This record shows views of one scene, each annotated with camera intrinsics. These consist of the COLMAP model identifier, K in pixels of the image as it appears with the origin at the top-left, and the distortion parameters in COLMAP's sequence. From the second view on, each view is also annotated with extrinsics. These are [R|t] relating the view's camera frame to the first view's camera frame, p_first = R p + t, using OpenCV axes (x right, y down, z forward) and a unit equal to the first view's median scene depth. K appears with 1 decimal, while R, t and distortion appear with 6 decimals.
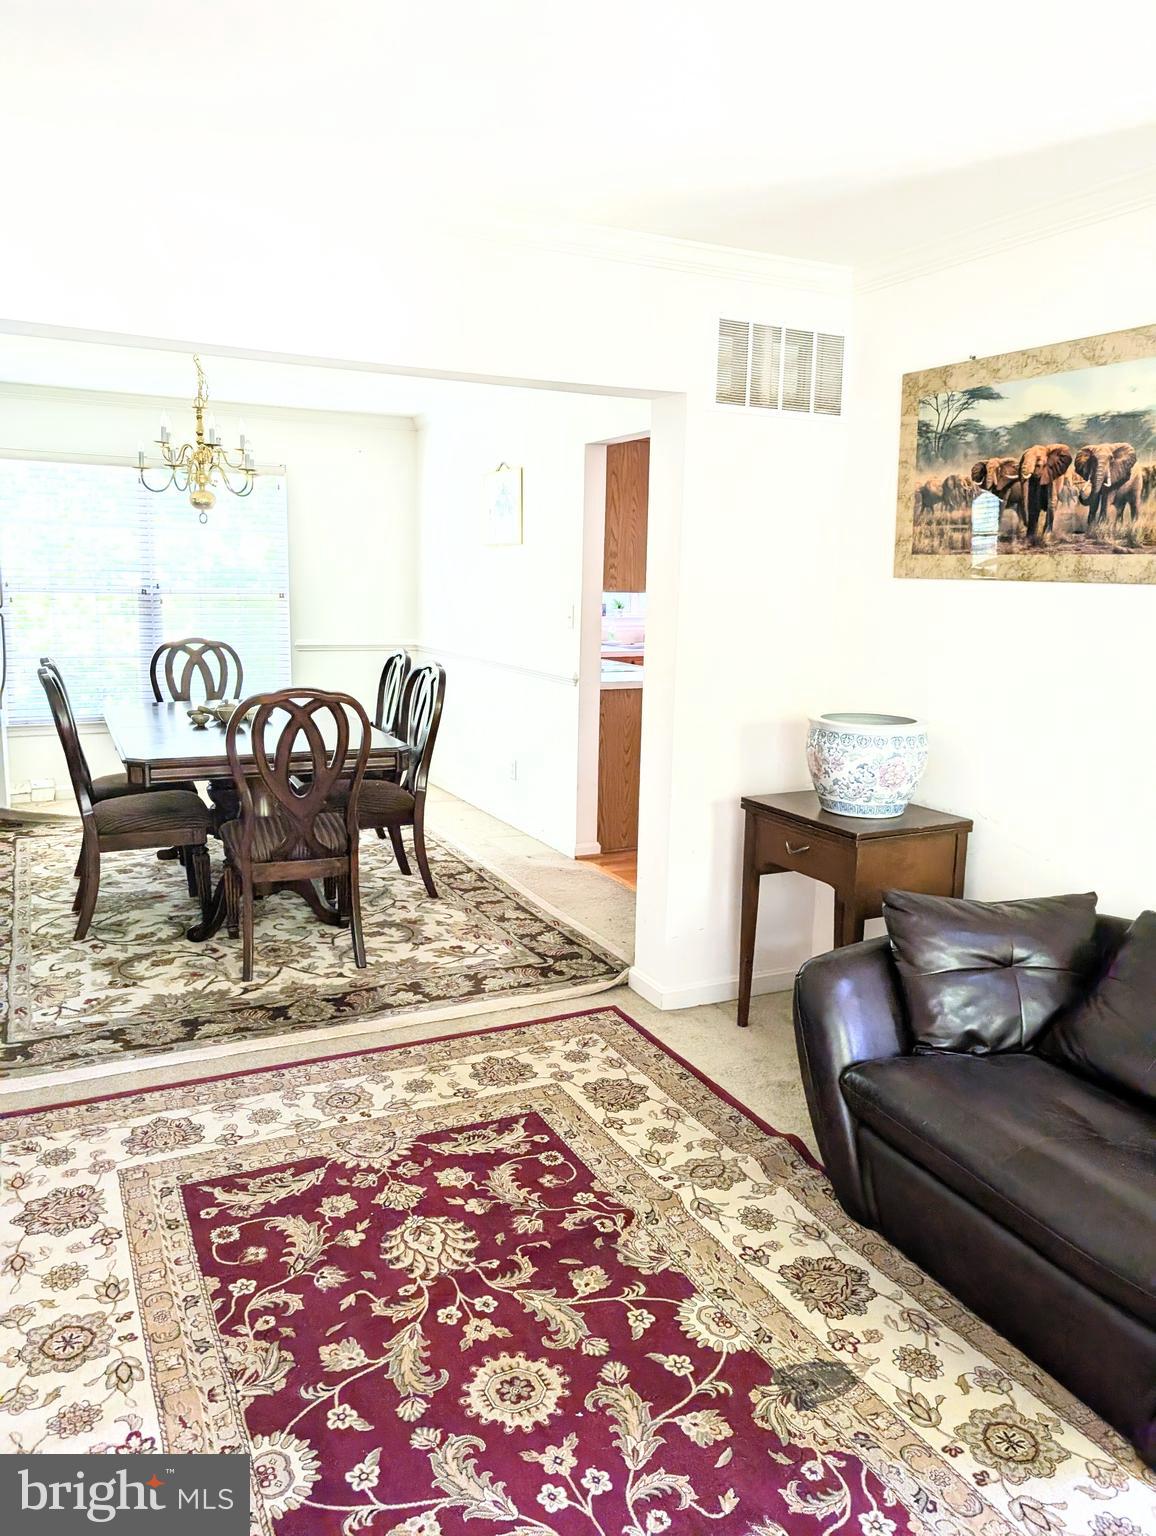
lens RADIAL K [[1105.4, 0, 545.7], [0, 1105.4, 775.3], [0, 0, 1]] dist [0.041566, -0.035795]
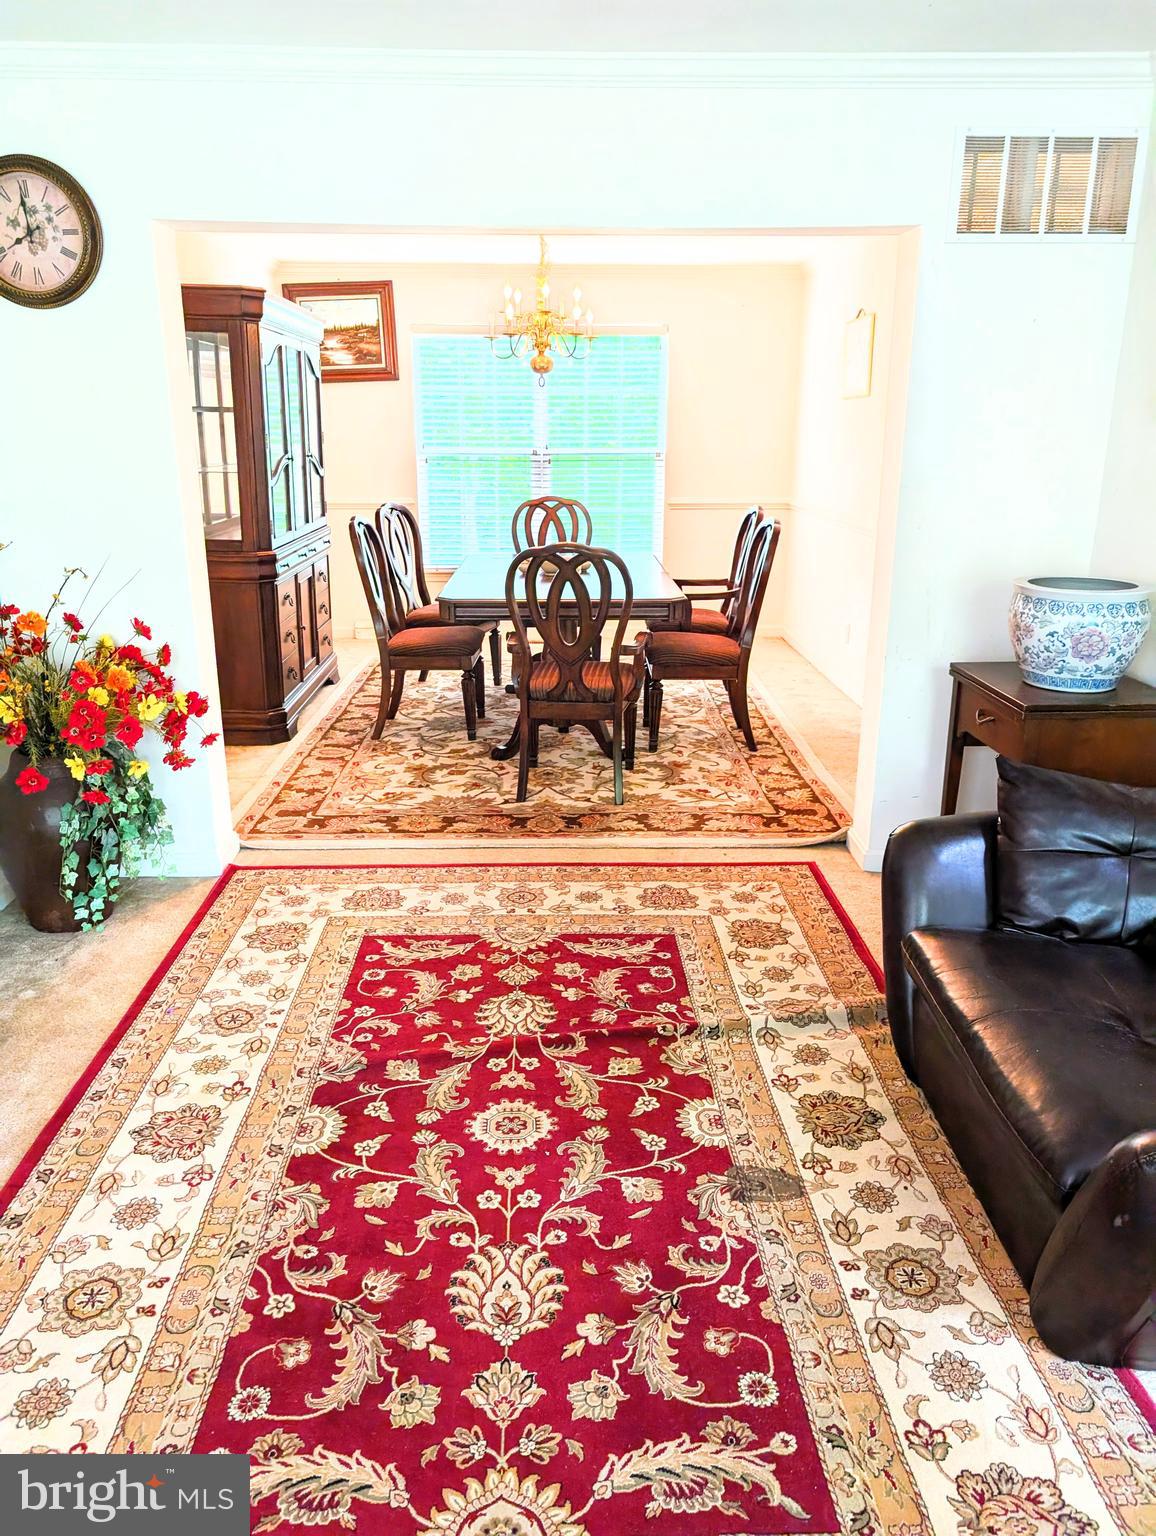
lens RADIAL K [[1105.4, 0, 557.5], [0, 1105.4, 757.5], [0, 0, 1]] dist [0.041566, -0.035795]
pose [[0.909534, 0.099489, -0.403547, 0.341809], [-0.056363, 0.991484, 0.117402, 0.009573], [0.411790, -0.084036, 0.907396, -0.026403]]
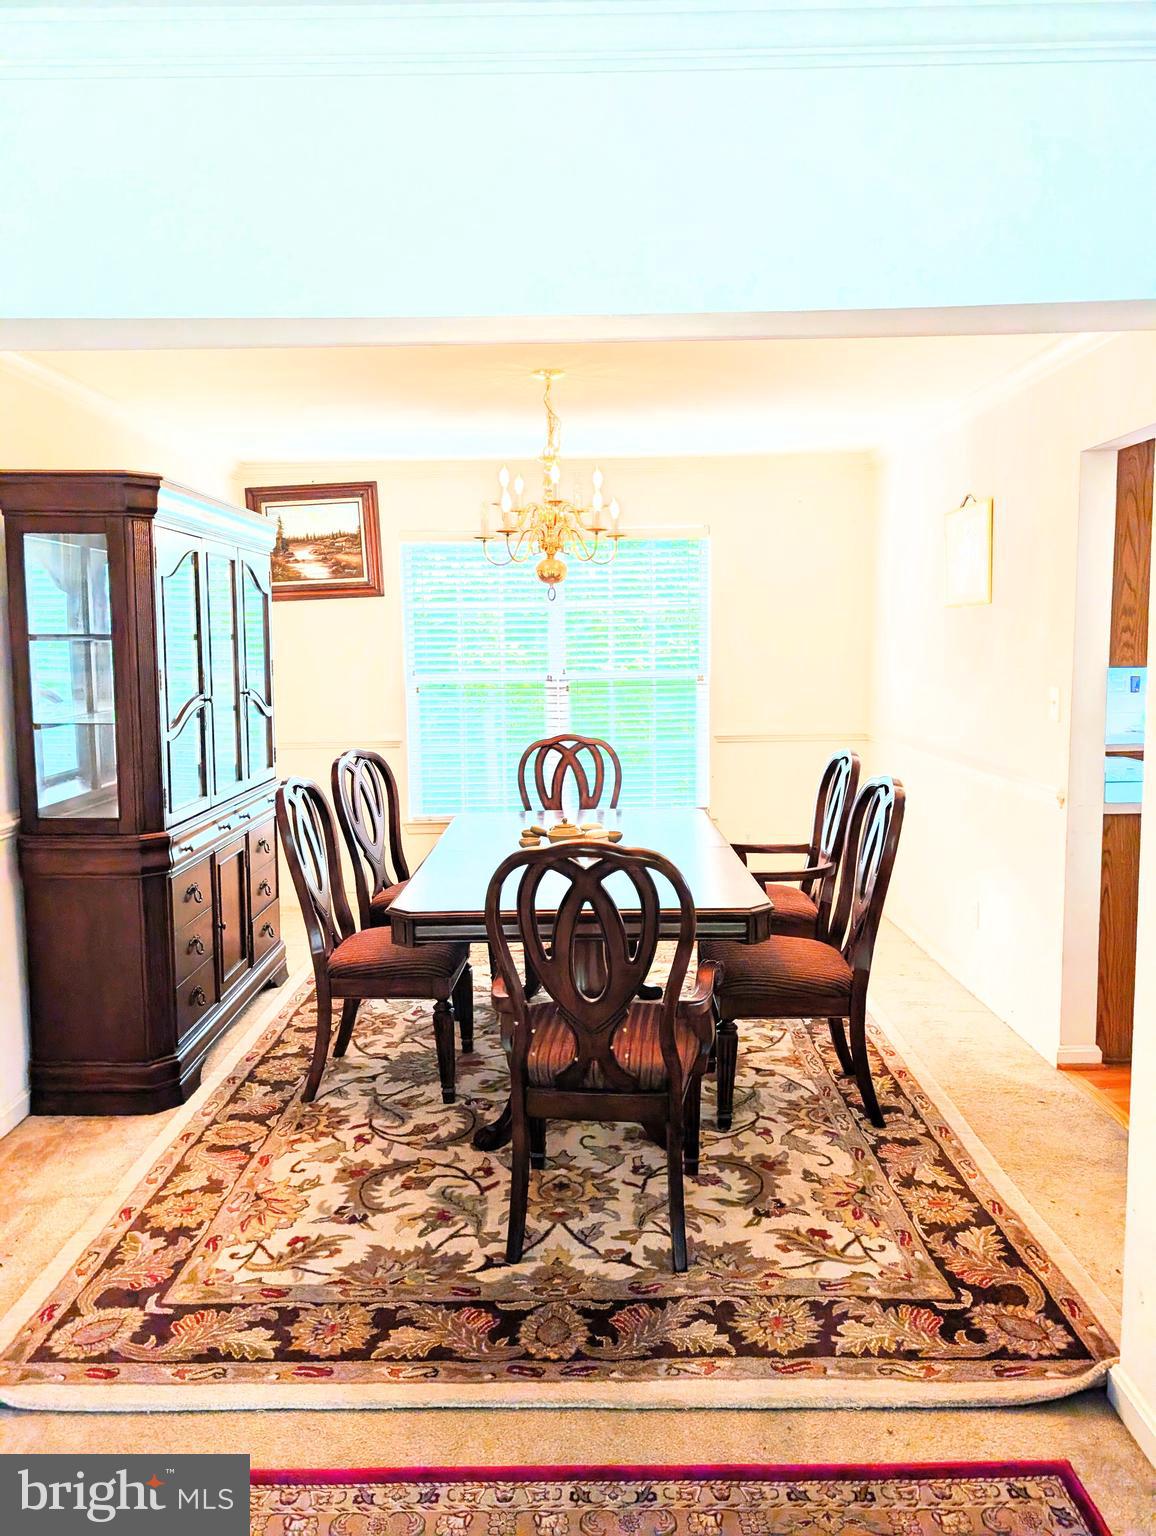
lens RADIAL K [[1105.4, 0, 561.5], [0, 1105.4, 768.8], [0, 0, 1]] dist [0.041566, -0.035795]
pose [[0.899910, 0.015640, -0.435795, 0.098779], [-0.043795, 0.997545, -0.054636, -0.111606], [0.433871, 0.068253, 0.898386, 0.533398]]
